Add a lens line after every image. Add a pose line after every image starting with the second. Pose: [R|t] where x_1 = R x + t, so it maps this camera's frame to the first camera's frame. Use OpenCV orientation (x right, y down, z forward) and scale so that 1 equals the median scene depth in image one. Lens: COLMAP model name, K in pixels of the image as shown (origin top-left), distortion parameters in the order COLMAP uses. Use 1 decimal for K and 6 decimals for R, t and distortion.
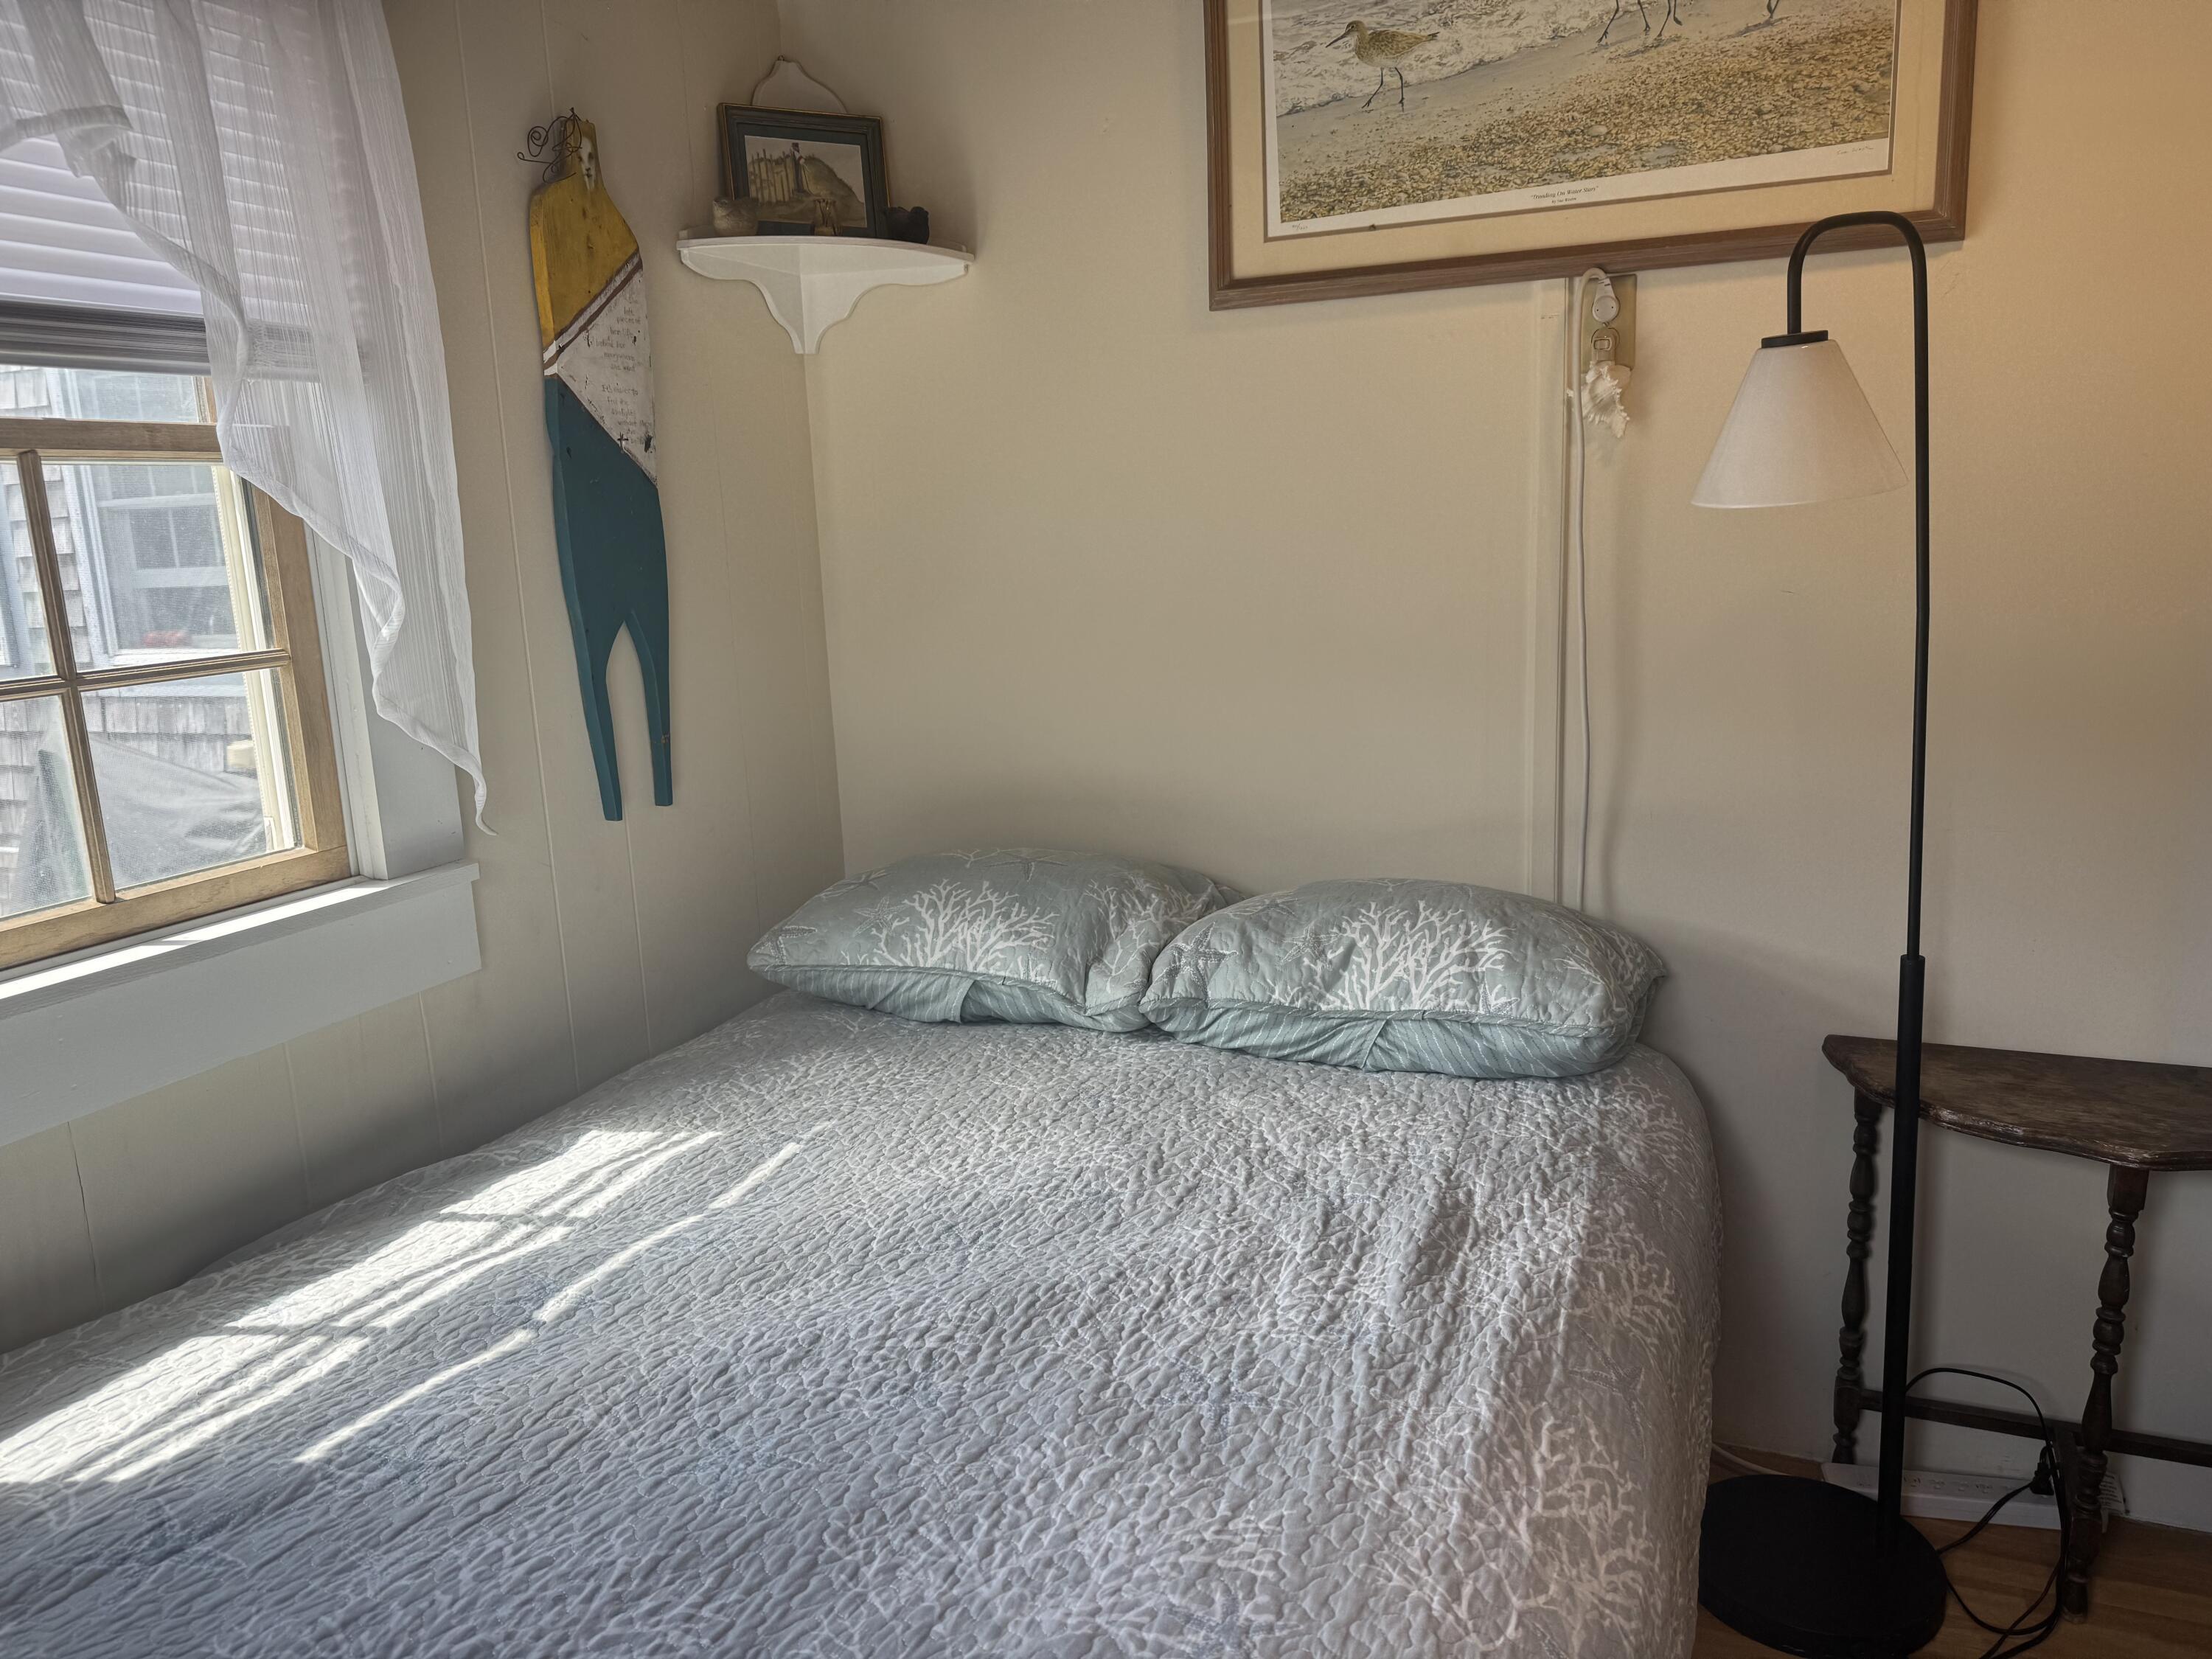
lens RADIAL K [[1561.1, 0, 1105.9], [0, 1561.1, 827.0], [0, 0, 1]] dist [0.000188, -0.000033]
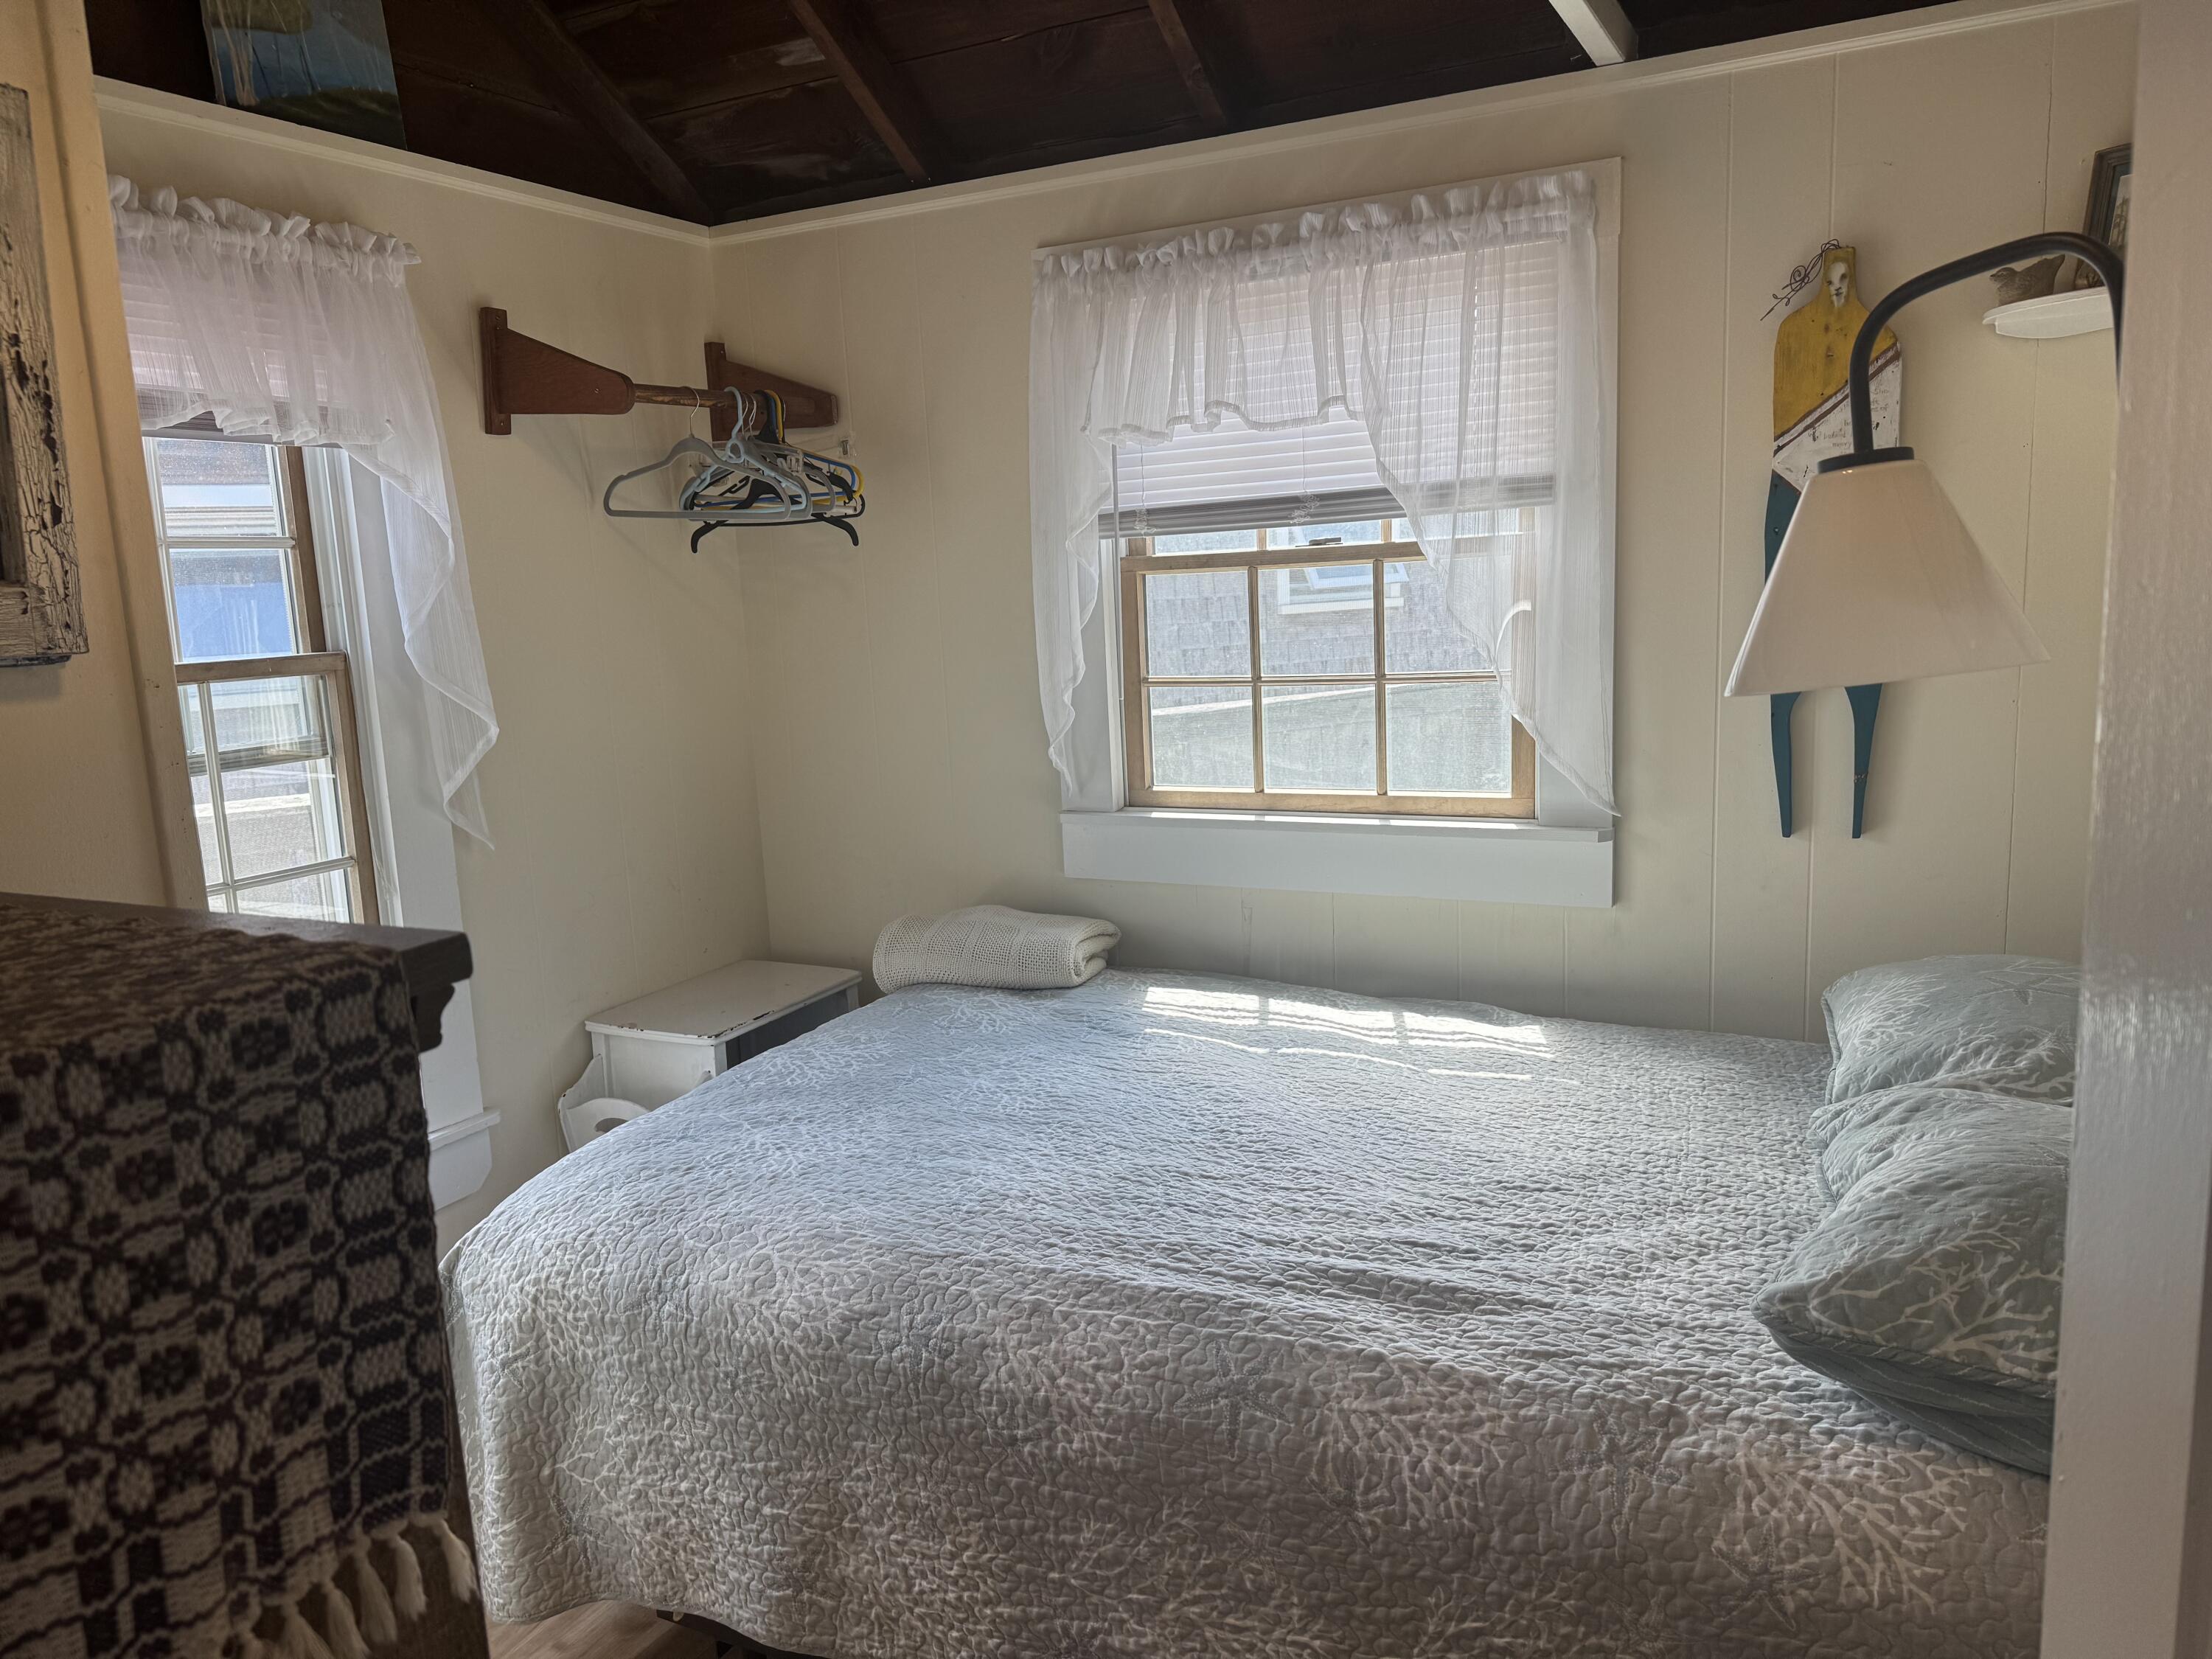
lens RADIAL K [[1561.1, 0, 1106.1], [0, 1561.1, 832.0], [0, 0, 1]] dist [0.000188, -0.000033]
pose [[-0.074827, 0.209059, -0.975036, 1.251183], [-0.150389, 0.964228, 0.218283, -0.269842], [0.985791, 0.162968, -0.040711, 0.767640]]
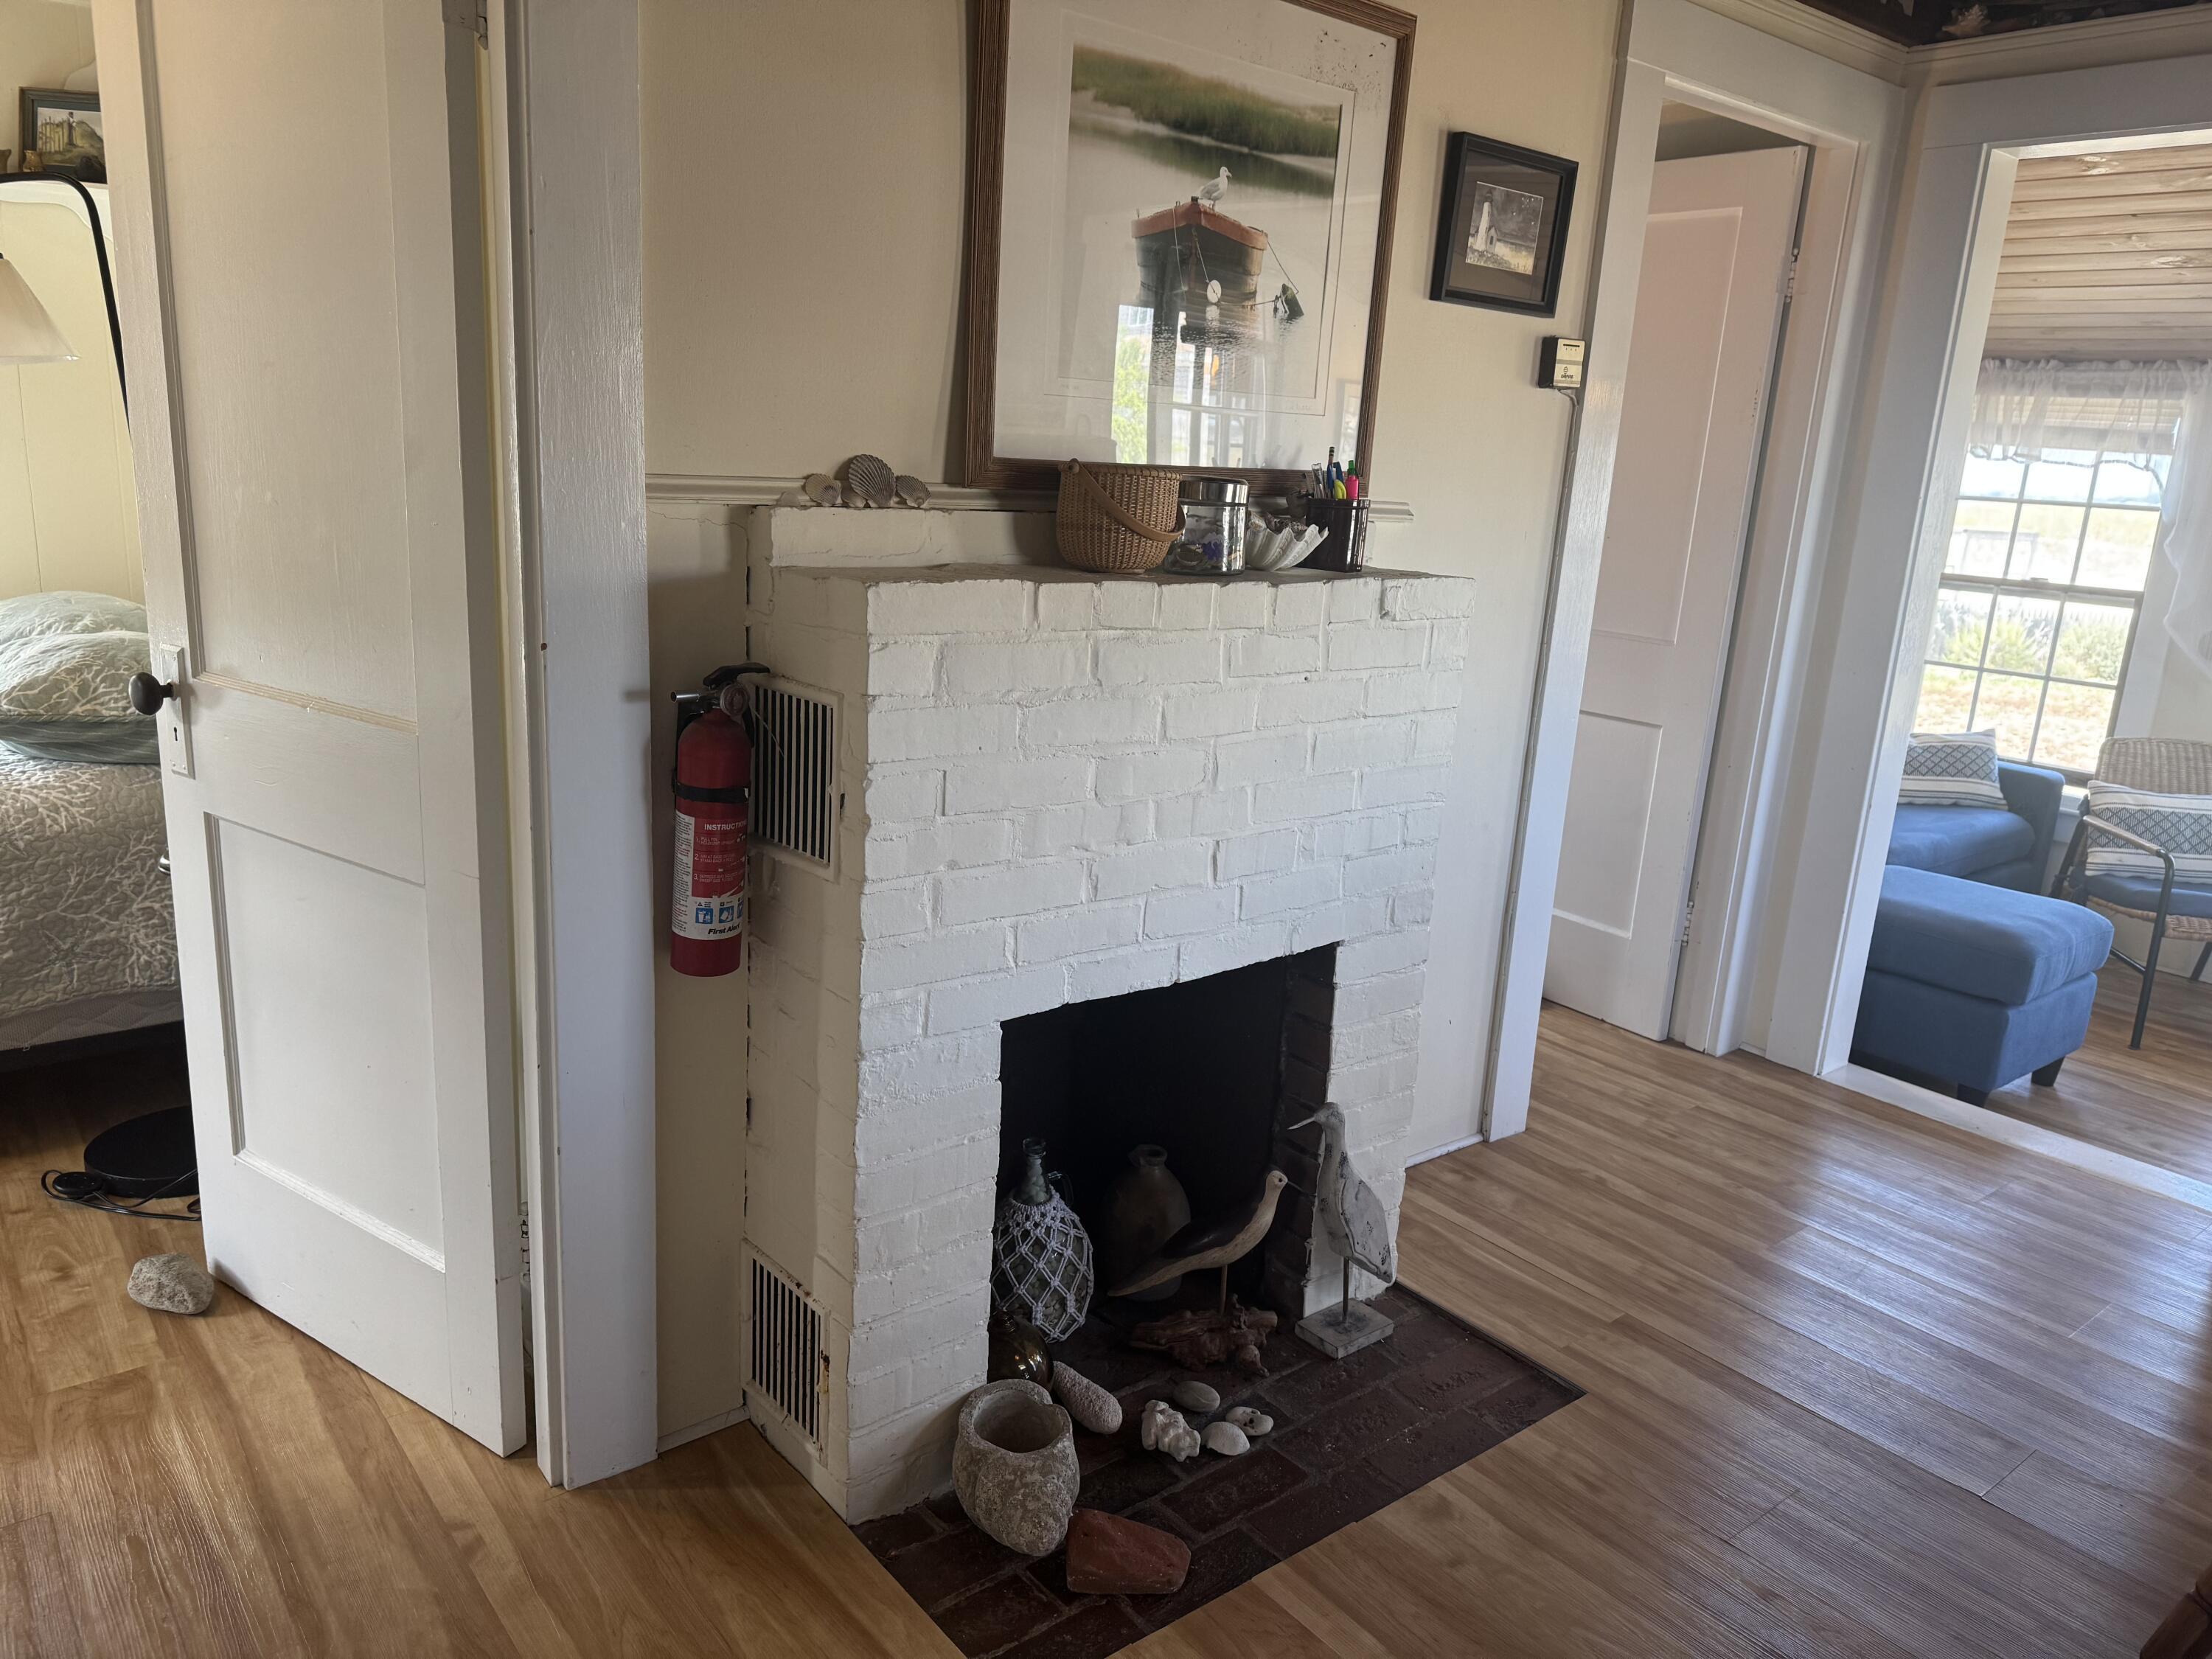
lens RADIAL K [[1561.1, 0, 1106.6], [0, 1561.1, 836.1], [0, 0, 1]] dist [0.000188, -0.000033]
pose [[0.879985, 0.199683, -0.430991, 2.298168], [-0.181467, 0.979849, 0.083461, -0.092851], [0.438972, 0.004766, 0.898488, 0.132800]]
